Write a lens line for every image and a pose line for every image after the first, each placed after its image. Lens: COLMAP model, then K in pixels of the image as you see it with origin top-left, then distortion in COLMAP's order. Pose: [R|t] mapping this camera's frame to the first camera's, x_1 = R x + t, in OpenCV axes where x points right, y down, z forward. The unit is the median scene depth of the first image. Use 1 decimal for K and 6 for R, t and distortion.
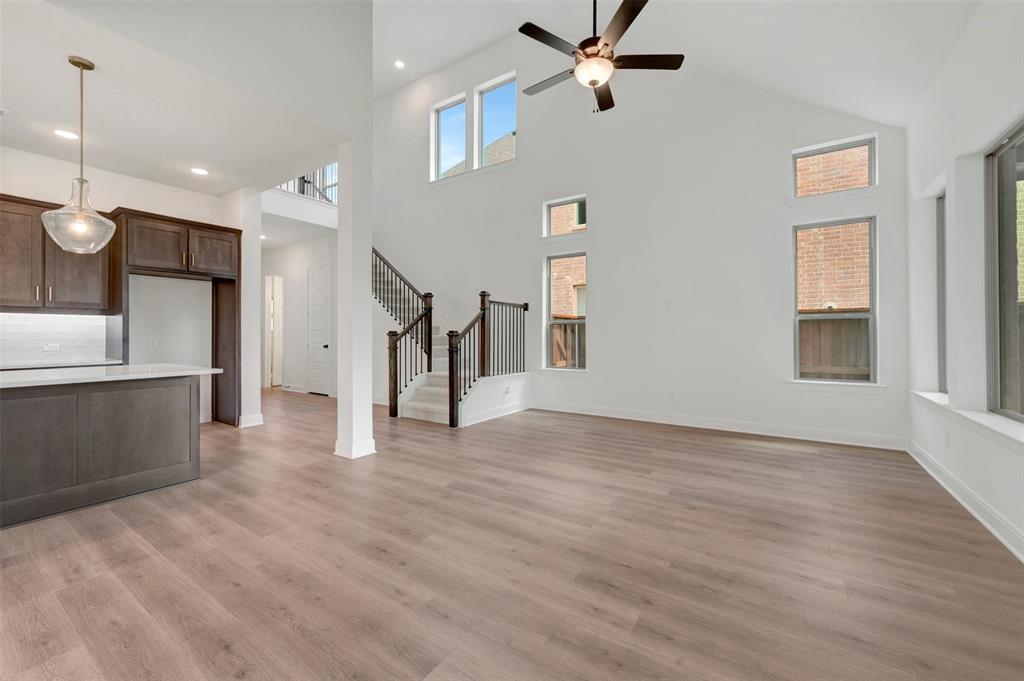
lens RADIAL K [[407.5, 0, 514.1], [0, 407.5, 330.6], [0, 0, 1]] dist [0.001905, 0.000123]
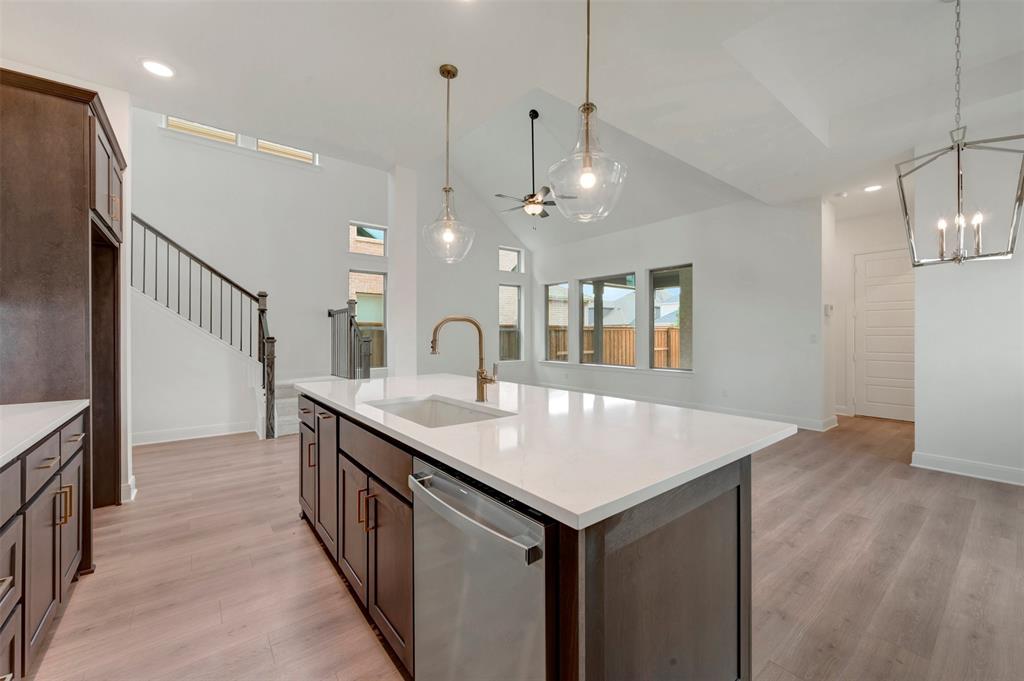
lens RADIAL K [[405.6, 0, 512.5], [0, 405.6, 333.4], [0, 0, 1]] dist [-0.000183, 0.000096]
pose [[0.308235, 0.004366, 0.951300, -1.443504], [-0.007982, 0.999966, -0.002003, -0.011601], [-0.951277, -0.006976, 0.308259, 0.403150]]
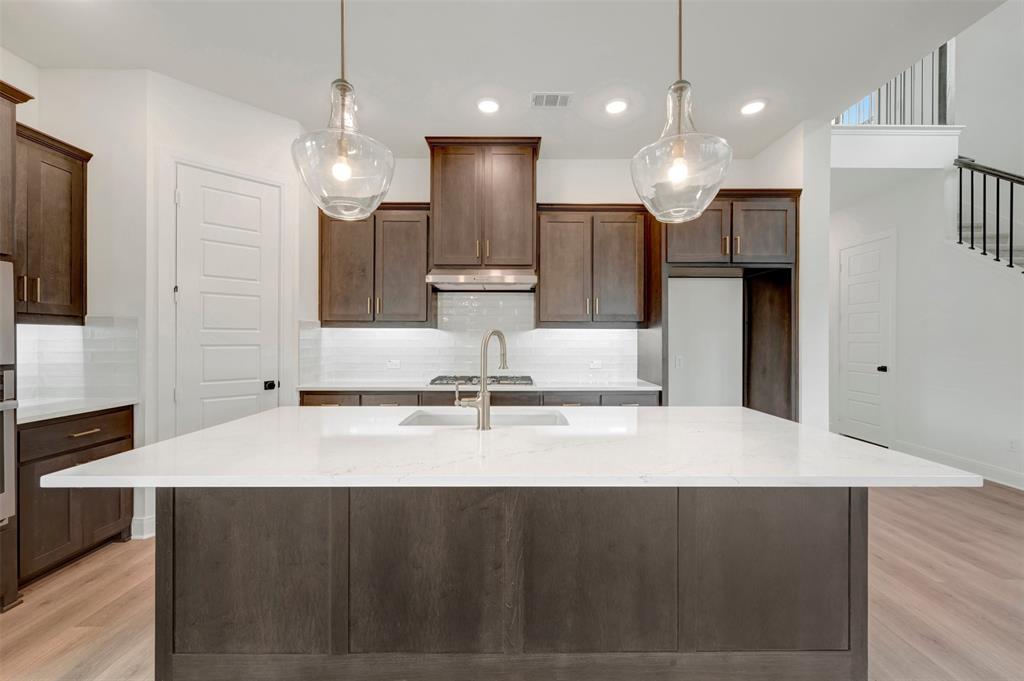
lens RADIAL K [[405.2, 0, 514.5], [0, 405.2, 340.3], [0, 0, 1]] dist [-0.000365, -0.000091]
pose [[0.562582, 0.004600, -0.826729, -0.546086], [0.004626, 0.999951, 0.008712, -0.026446], [0.826729, -0.008726, 0.562533, 0.380615]]
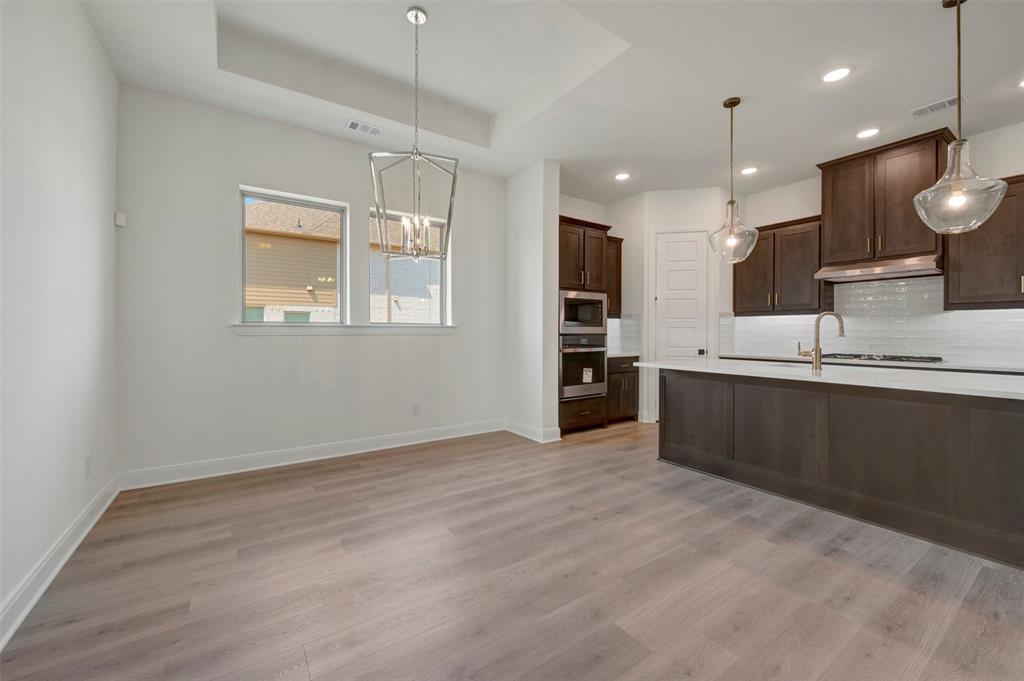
lens RADIAL K [[407.5, 0, 514.1], [0, 407.5, 330.6], [0, 0, 1]] dist [0.001905, 0.000123]
pose [[-0.375044, -0.005083, -0.926993, 0.012792], [0.005865, 0.999952, -0.007855, 0.004646], [0.926988, -0.008383, -0.374996, 0.361370]]
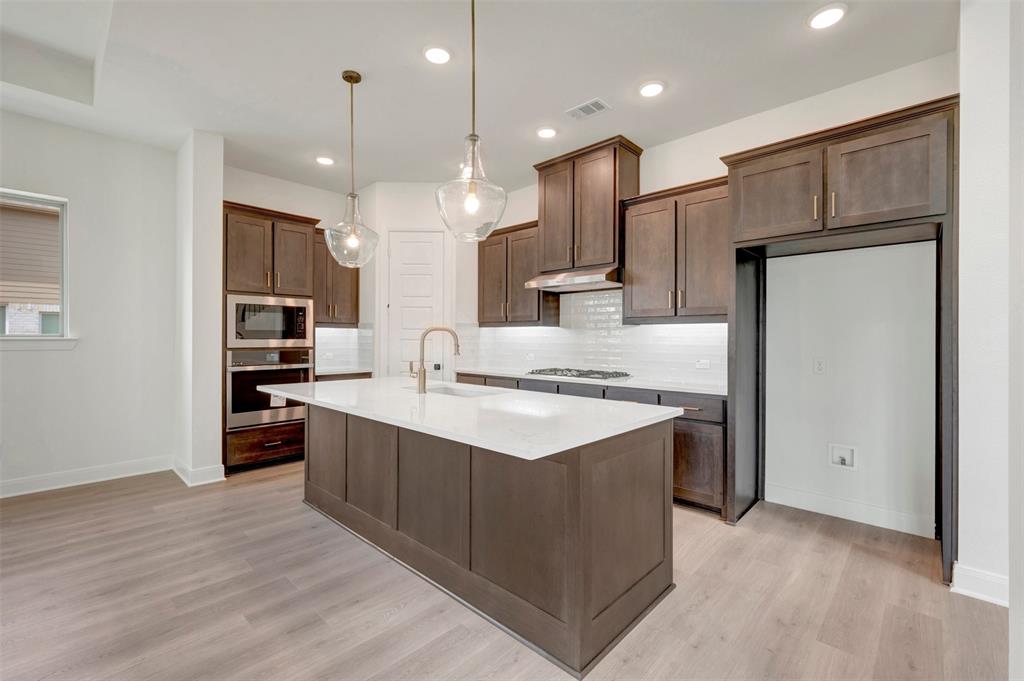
lens RADIAL K [[439.2, 0, 512.0], [0, 439.2, 340.5], [0, 0, 1]] dist [-0.000074, -0.000218]
pose [[-0.168895, 0.005145, -0.985621, -0.236671], [0.005213, 0.999977, 0.004326, -0.014450], [0.985620, -0.004407, -0.168918, 0.883606]]
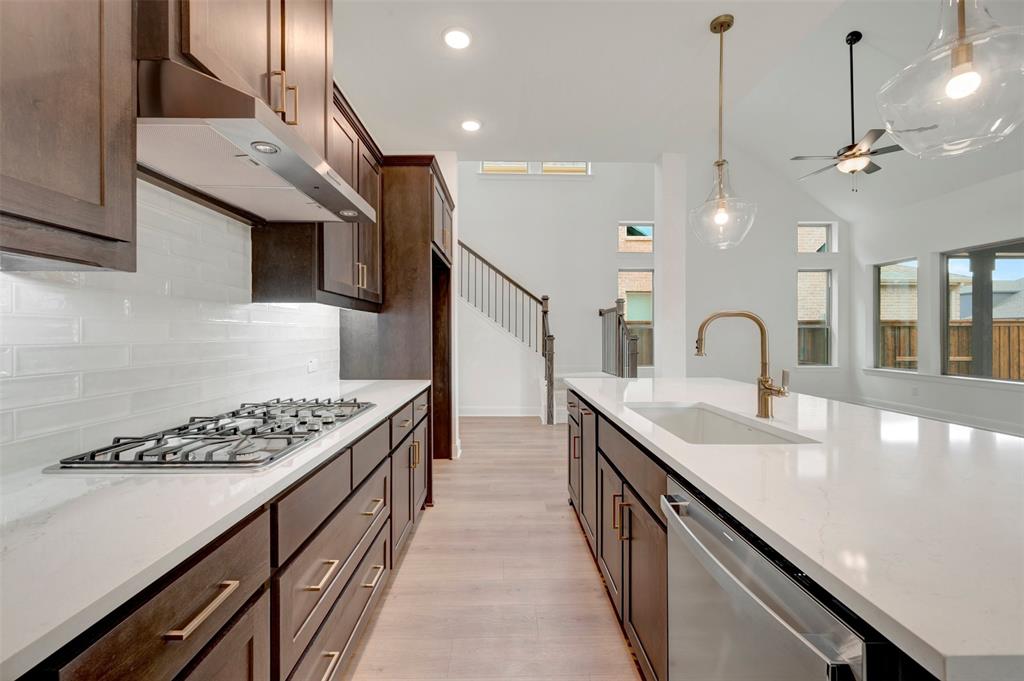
lens RADIAL K [[405.6, 0, 512.5], [0, 405.6, 333.4], [0, 0, 1]] dist [-0.000183, 0.000096]
pose [[0.820190, 0.000622, 0.572091, -1.403126], [-0.005381, 0.999964, 0.006628, -0.011639], [-0.572066, -0.008514, 0.820164, 0.410924]]
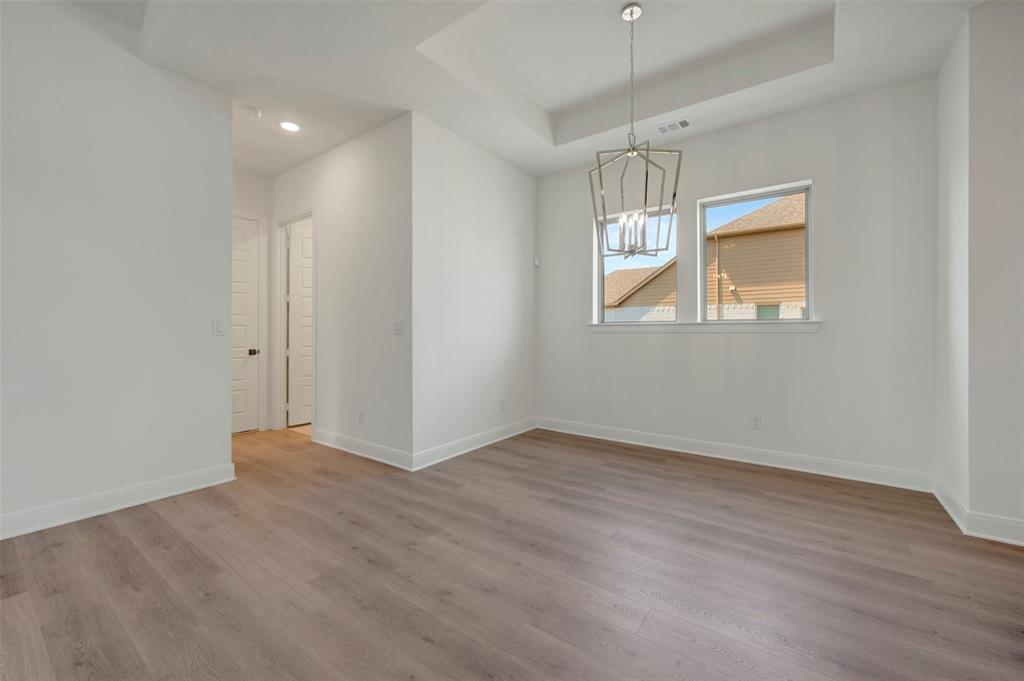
lens RADIAL K [[407.5, 0, 514.1], [0, 407.5, 330.6], [0, 0, 1]] dist [0.001905, 0.000123]
pose [[-0.999221, 0.002202, 0.039404, -0.419085], [0.001879, 0.999964, -0.008242, 0.006029], [-0.039421, -0.008161, -0.999189, 0.657412]]
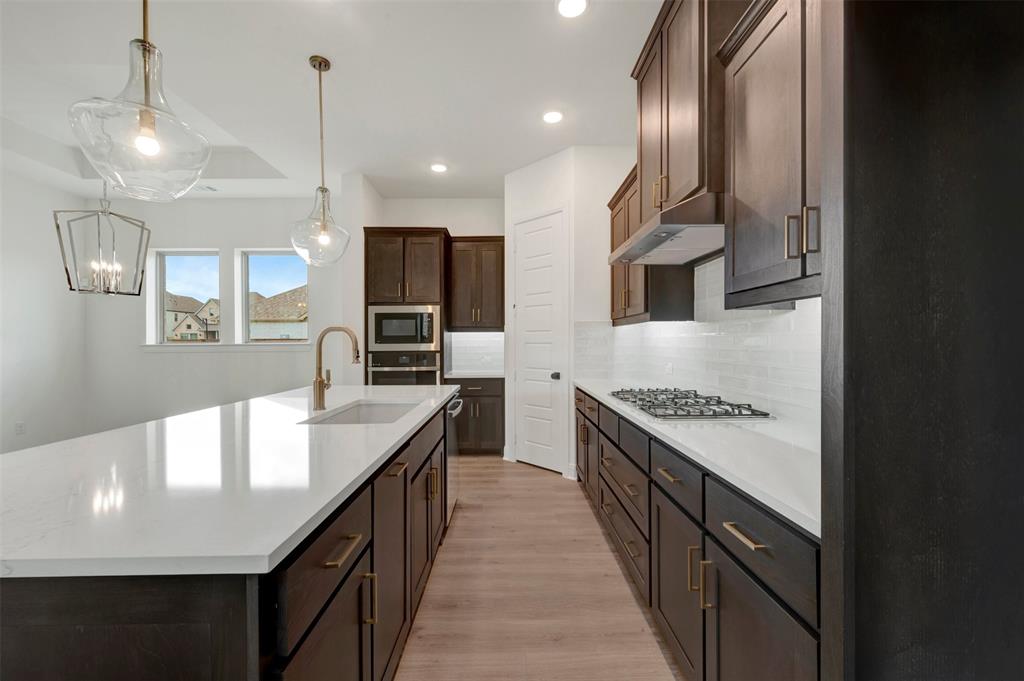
lens RADIAL K [[407.5, 0, 512.0], [0, 407.5, 340.5], [0, 0, 1]] dist [-0.009757, -0.000023]
pose [[-0.822725, 0.001471, -0.568438, -0.844633], [0.009949, 0.999881, -0.011812, -0.007436], [0.568353, -0.015374, -0.822641, 1.211229]]
